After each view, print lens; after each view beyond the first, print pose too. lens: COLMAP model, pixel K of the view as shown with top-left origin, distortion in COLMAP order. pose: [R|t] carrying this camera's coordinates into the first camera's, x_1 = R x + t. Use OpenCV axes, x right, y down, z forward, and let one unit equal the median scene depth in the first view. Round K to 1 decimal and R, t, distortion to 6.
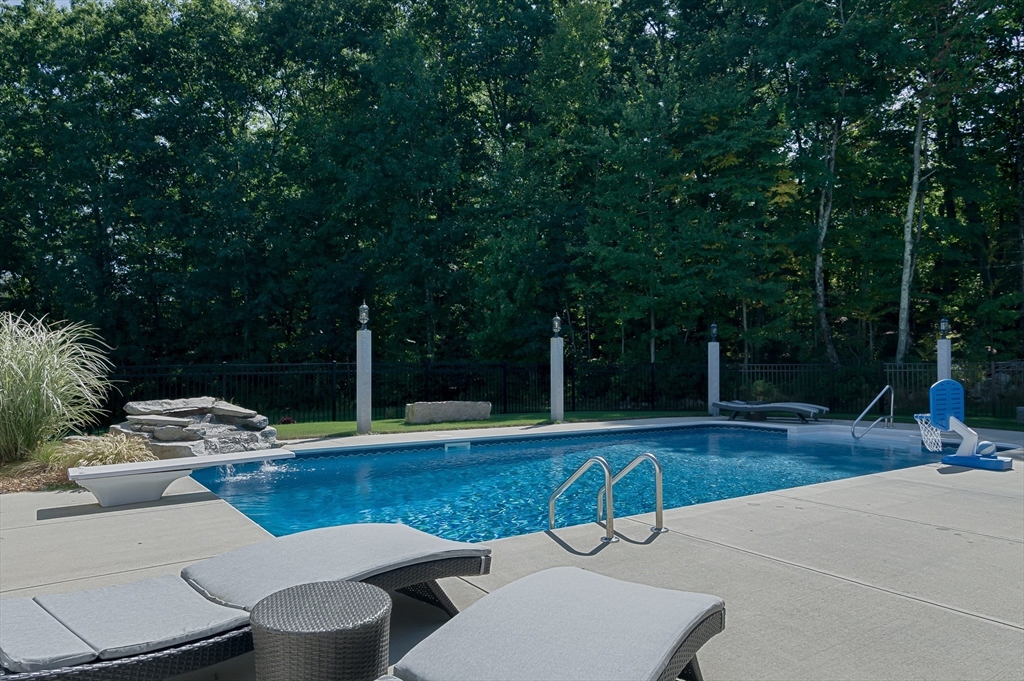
lens RADIAL K [[662.2, 0, 513.6], [0, 662.2, 343.5], [0, 0, 1]] dist [-0.018251, -0.001713]
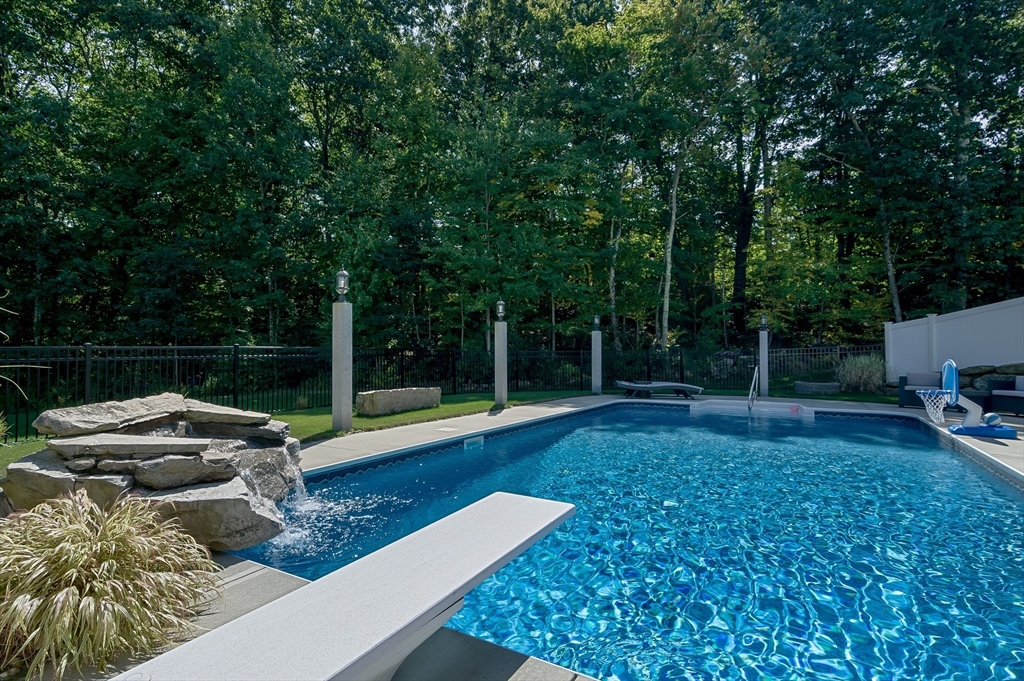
lens RADIAL K [[513.5, 0, 509.1], [0, 513.5, 342.1], [0, 0, 1]] dist [0.001142, 0.000386]
pose [[0.922548, 0.009118, 0.385775, -0.279470], [-0.012001, 0.999915, 0.005067, 0.022417], [-0.385696, -0.009304, 0.922579, 0.350997]]
